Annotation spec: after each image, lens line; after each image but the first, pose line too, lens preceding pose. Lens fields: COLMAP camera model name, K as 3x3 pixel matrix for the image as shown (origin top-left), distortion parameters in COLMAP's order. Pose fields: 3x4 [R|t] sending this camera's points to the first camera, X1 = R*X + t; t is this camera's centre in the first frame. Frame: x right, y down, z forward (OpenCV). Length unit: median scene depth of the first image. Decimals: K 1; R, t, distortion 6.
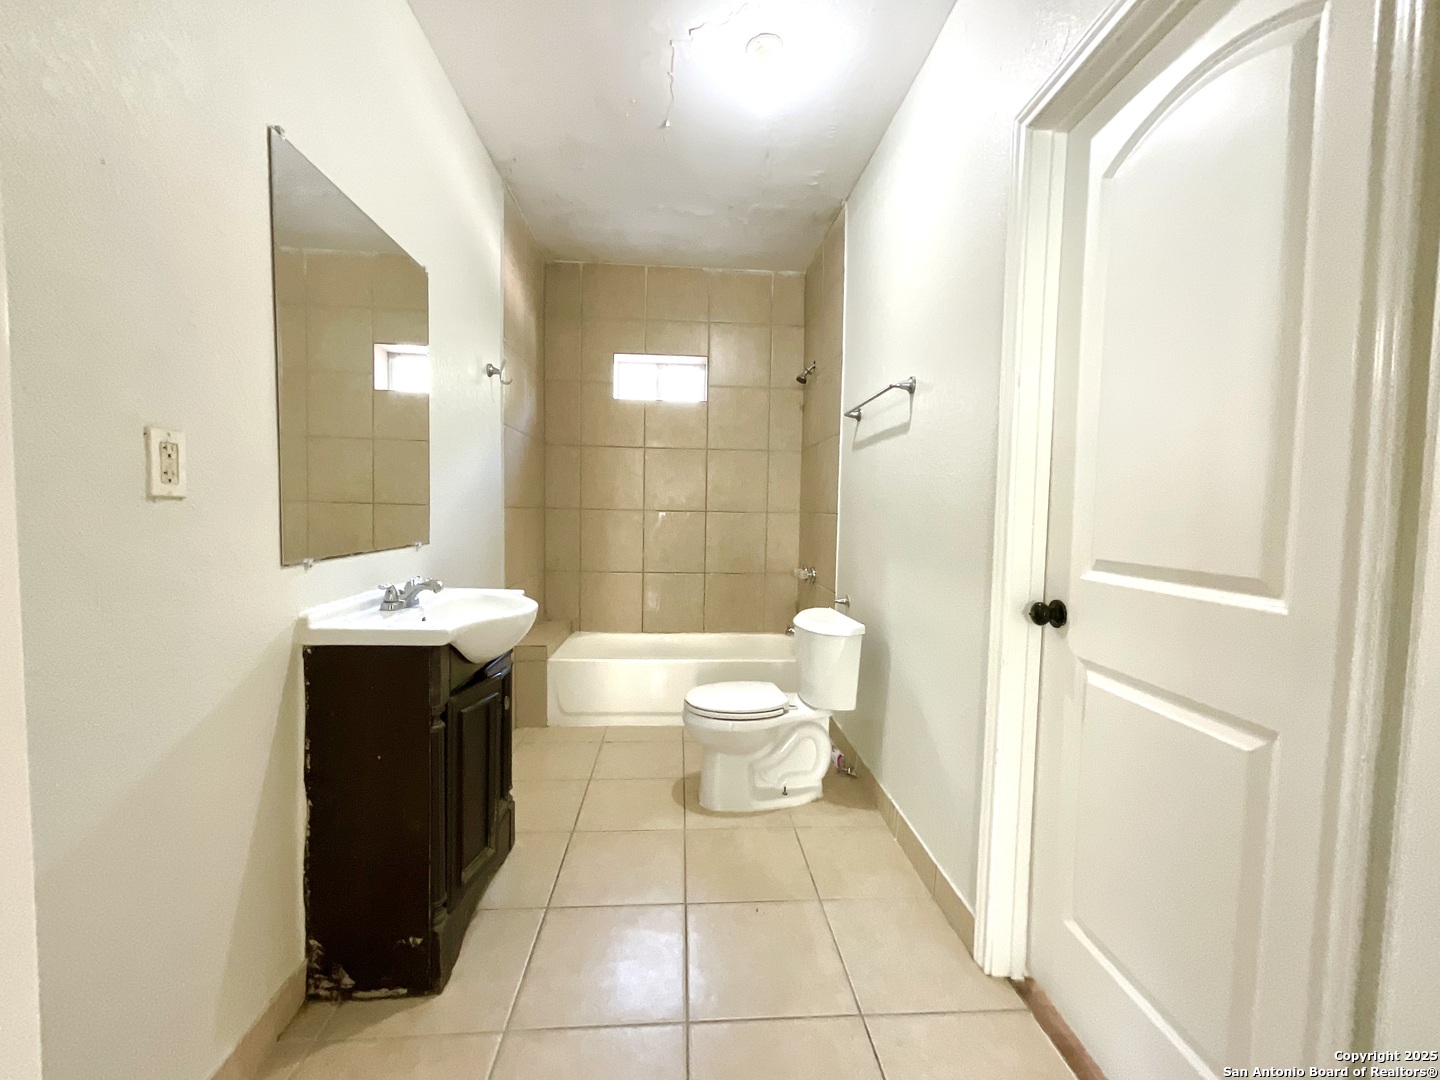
lens RADIAL K [[581.7, 0, 719.0], [0, 581.7, 544.5], [0, 0, 1]] dist [-0.002122, 0.000889]
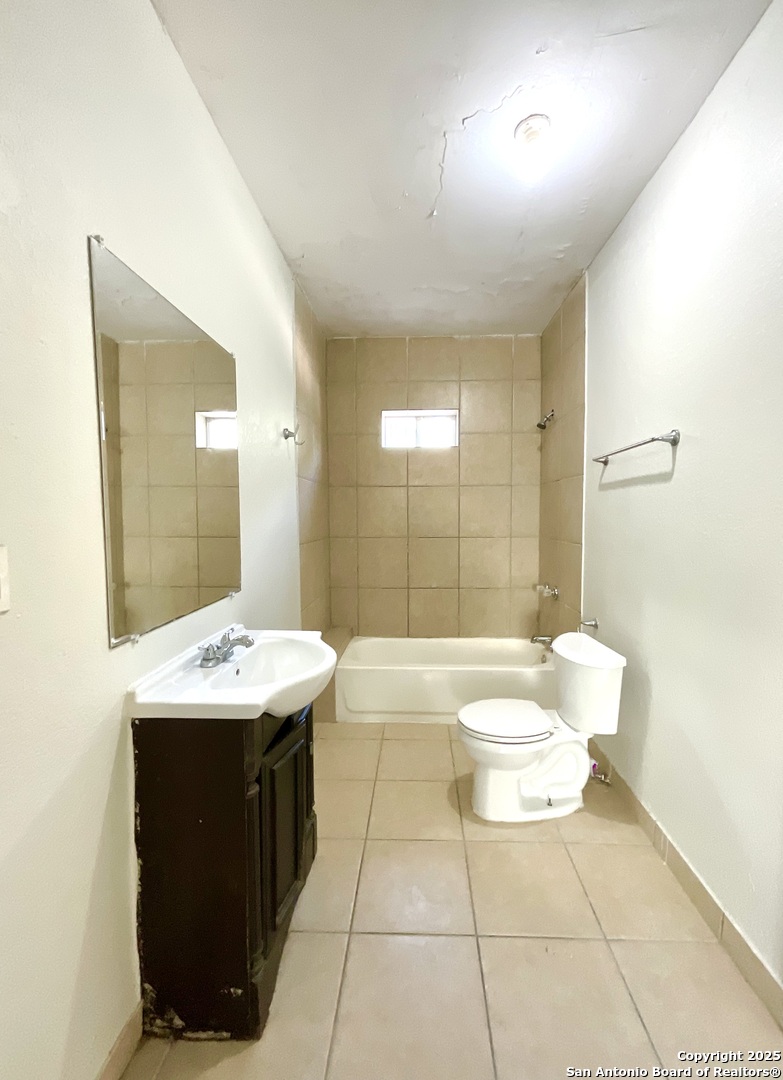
lens RADIAL K [[438.1, 0, 405.7], [0, 438.1, 542.6], [0, 0, 1]] dist [-0.000856, -0.000527]
pose [[0.994917, -0.017529, -0.099165, -0.079450], [0.017848, 0.999838, 0.002330, -0.091705], [0.099108, -0.004088, 0.995068, 0.156331]]
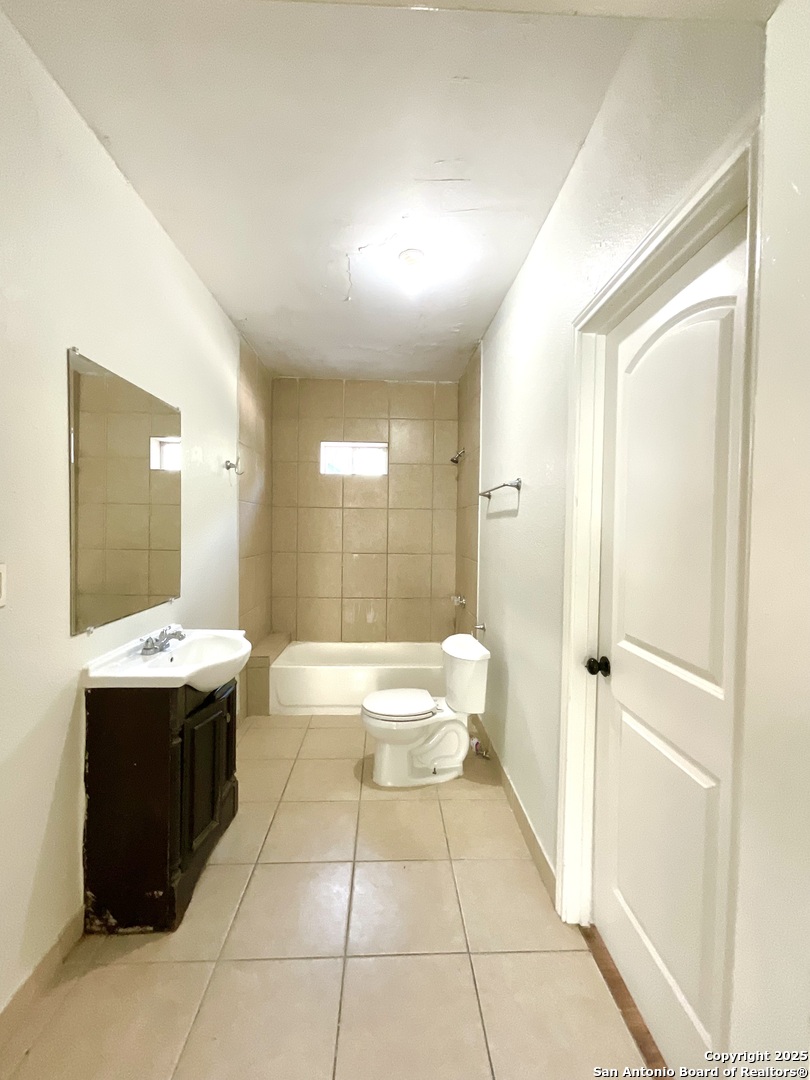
lens RADIAL K [[436.2, 0, 403.9], [0, 436.2, 540.0], [0, 0, 1]] dist [-0.002122, 0.000889]
pose [[0.999709, -0.003586, -0.023846, 0.076221], [0.002865, 0.999539, -0.030209, -0.105599], [0.023943, 0.030132, 0.999259, -0.060888]]
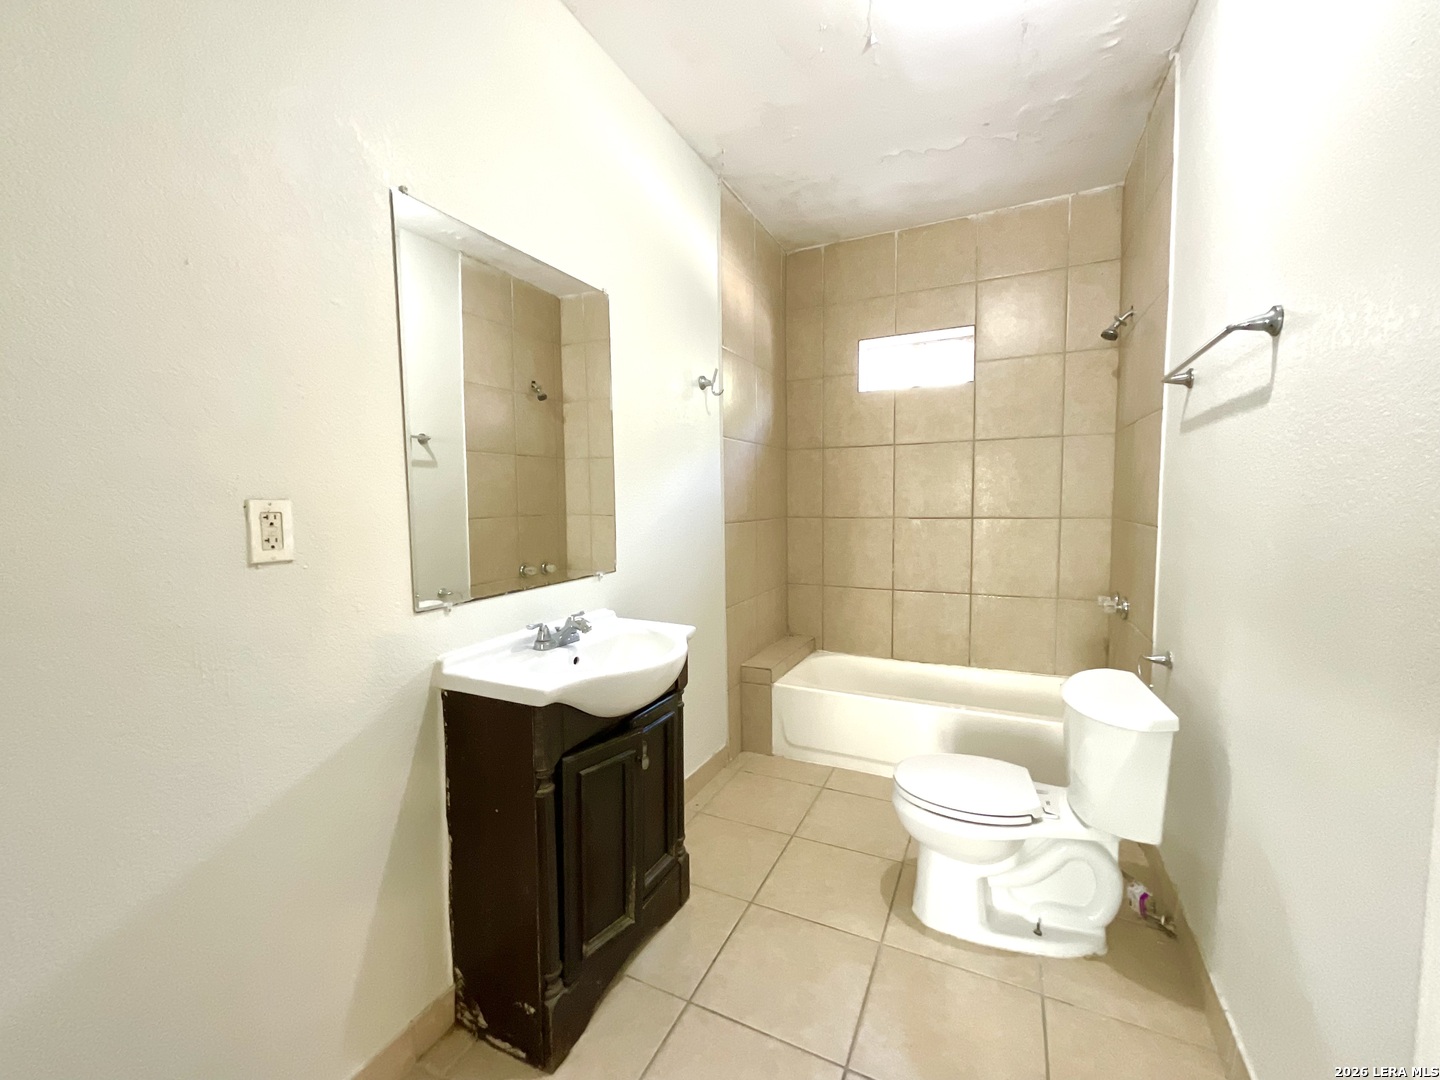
lens RADIAL K [[581.7, 0, 721.2], [0, 581.7, 544.2], [0, 0, 1]] dist [-0.002122, 0.000889]
pose [[0.866734, 0.009453, -0.498682, 0.144864], [-0.000485, 0.999836, 0.018110, -0.063996], [0.498771, -0.015455, 0.866596, 0.230184]]
